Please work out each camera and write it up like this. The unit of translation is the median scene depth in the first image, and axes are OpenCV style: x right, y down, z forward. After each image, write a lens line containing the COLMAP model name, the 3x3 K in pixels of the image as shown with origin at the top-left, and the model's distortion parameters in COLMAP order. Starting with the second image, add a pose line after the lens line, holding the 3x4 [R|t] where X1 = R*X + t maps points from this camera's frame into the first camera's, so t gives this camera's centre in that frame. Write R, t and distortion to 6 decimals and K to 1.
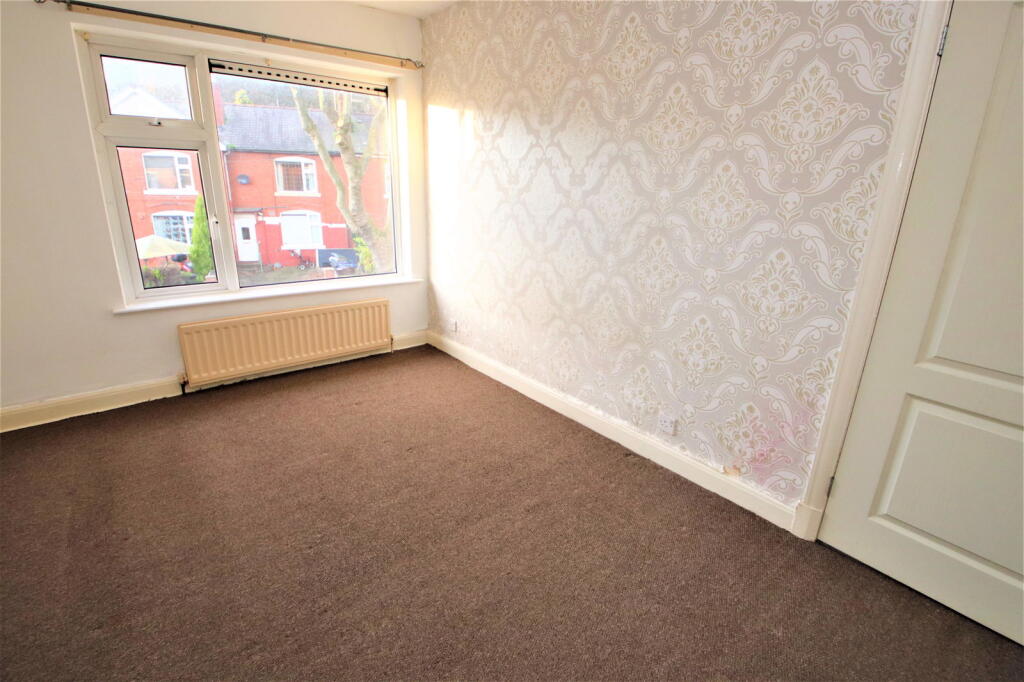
lens RADIAL K [[478.1, 0, 509.7], [0, 478.1, 335.0], [0, 0, 1]] dist [0.029515, -0.032194]
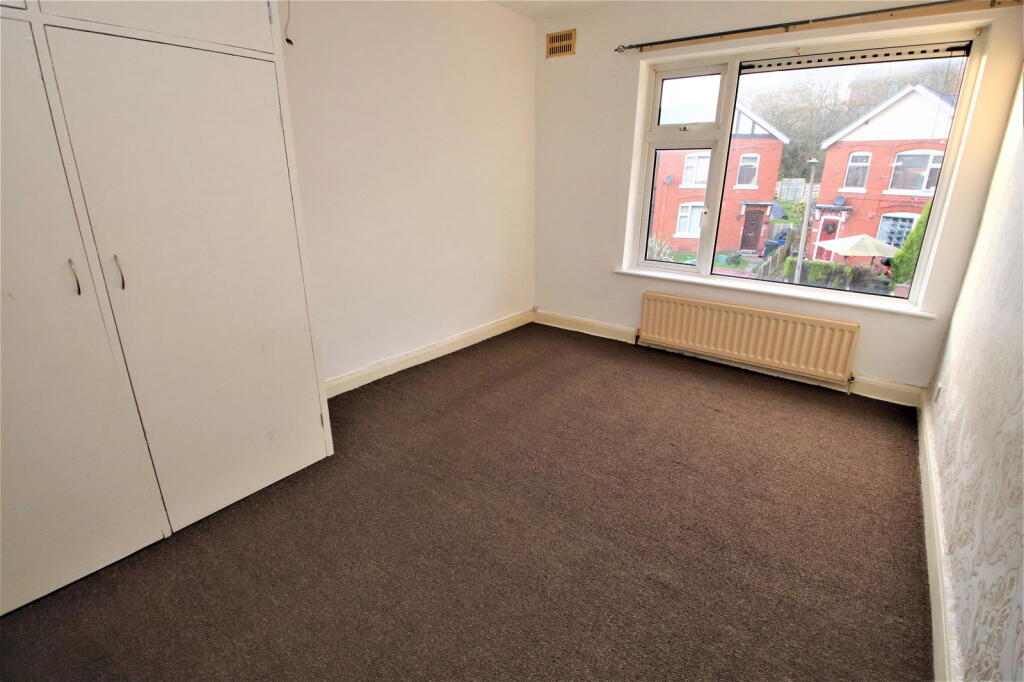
lens RADIAL K [[478.1, 0, 509.7], [0, 478.1, 335.0], [0, 0, 1]] dist [0.029515, -0.032194]
pose [[0.220701, 0.289580, -0.931362, 0.415480], [-0.292215, 0.930676, 0.220122, -0.080867], [0.930538, 0.223576, 0.290021, 0.308922]]
